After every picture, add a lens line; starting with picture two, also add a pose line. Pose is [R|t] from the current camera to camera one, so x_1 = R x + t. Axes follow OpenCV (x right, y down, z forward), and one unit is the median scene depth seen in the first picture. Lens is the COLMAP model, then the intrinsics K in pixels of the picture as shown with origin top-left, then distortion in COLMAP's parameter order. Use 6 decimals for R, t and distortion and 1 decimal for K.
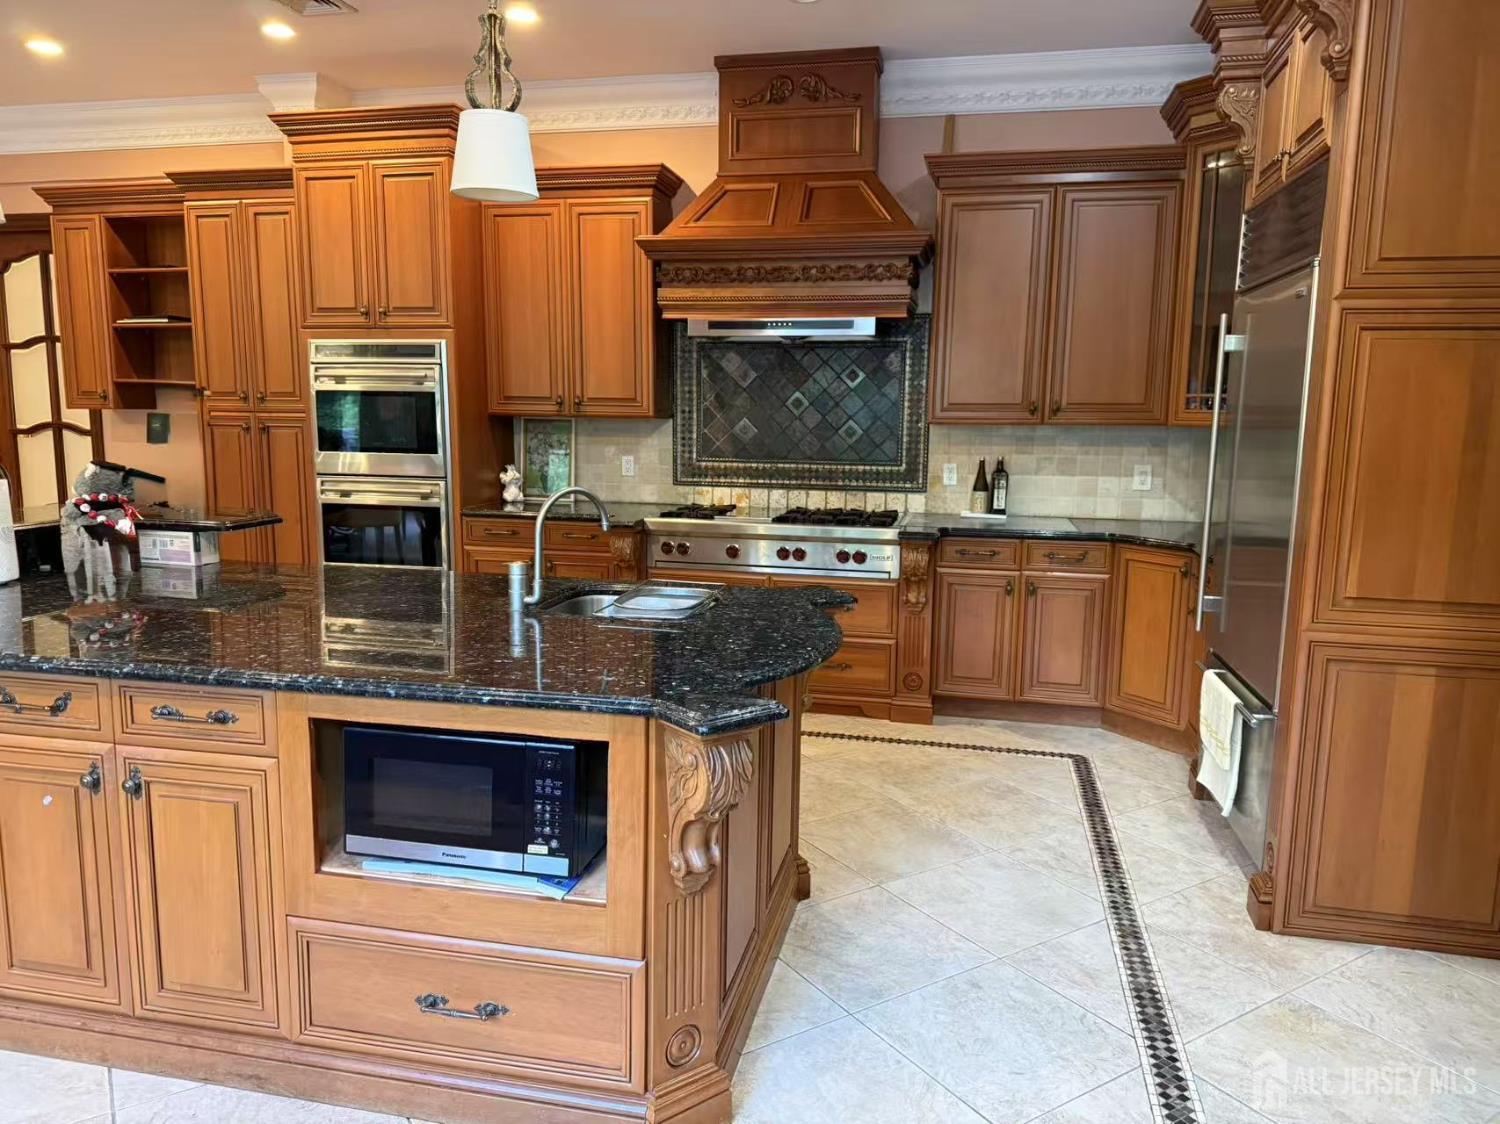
lens RADIAL K [[1065.6, 0, 750.0], [0, 1065.6, 562.0], [0, 0, 1]] dist [0.084880, 0.000268]
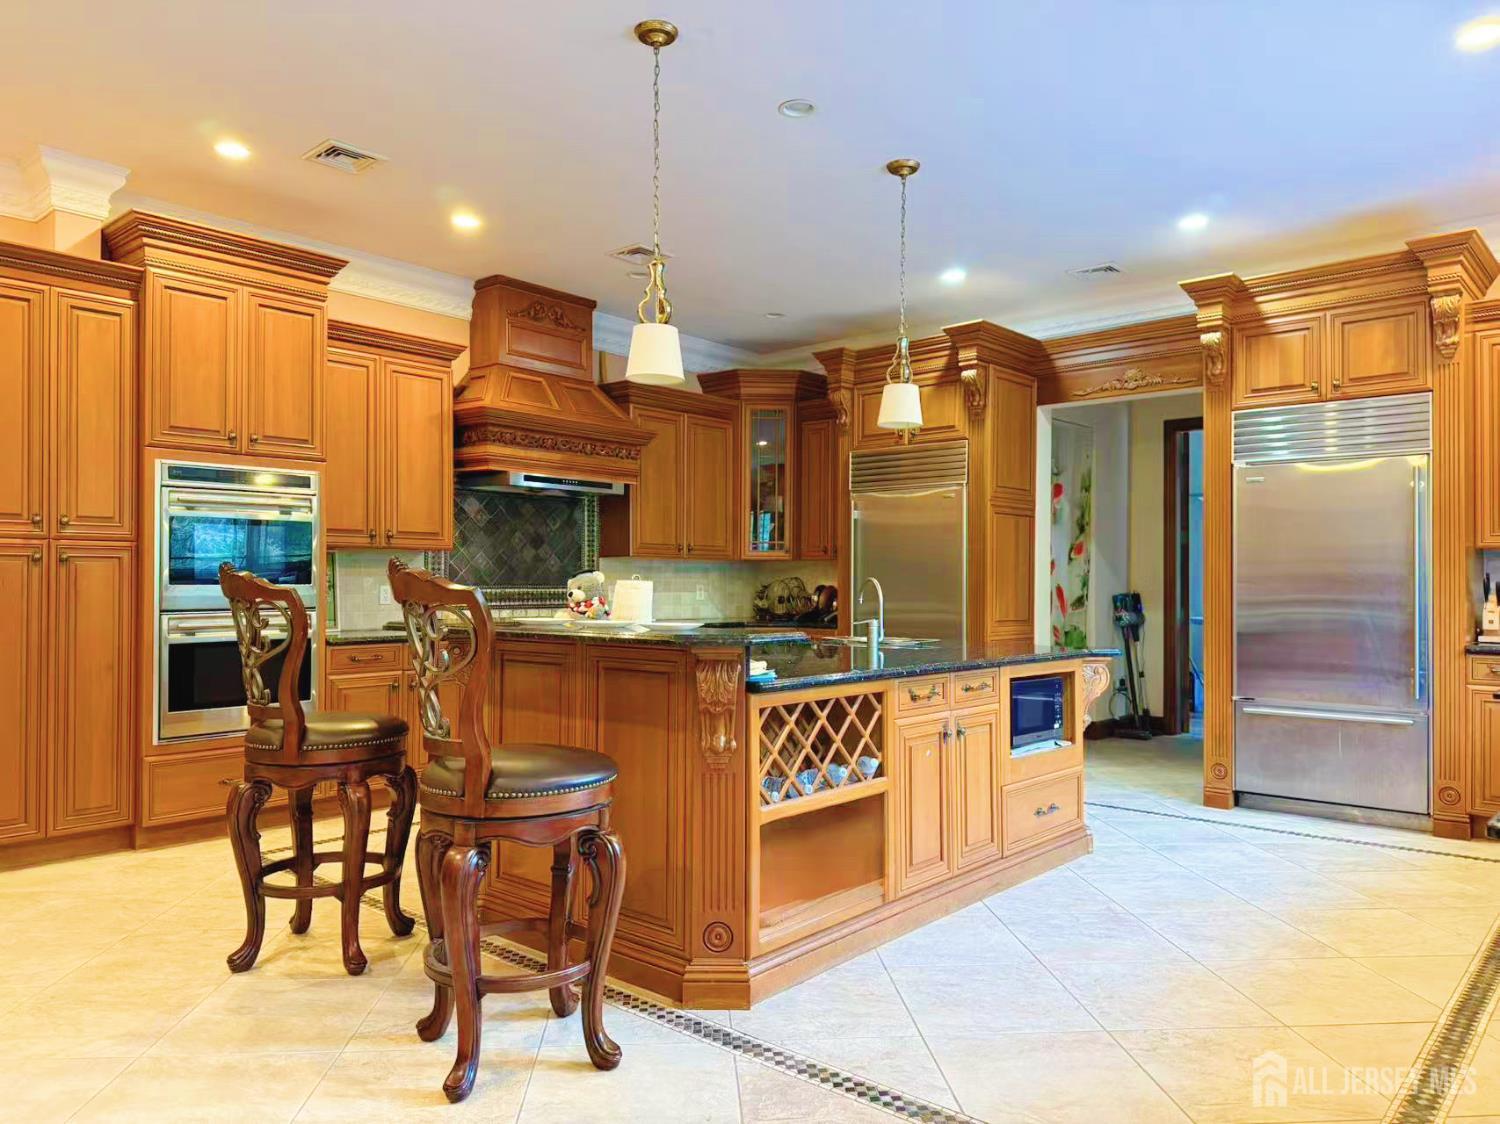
lens RADIAL K [[1065.6, 0, 750.0], [0, 1065.6, 562.0], [0, 0, 1]] dist [0.084880, 0.000268]
pose [[0.485665, 0.004749, 0.874132, -0.960516], [0.125060, 0.989321, -0.074858, 0.005050], [-0.865153, 0.145675, 0.479885, 0.165981]]
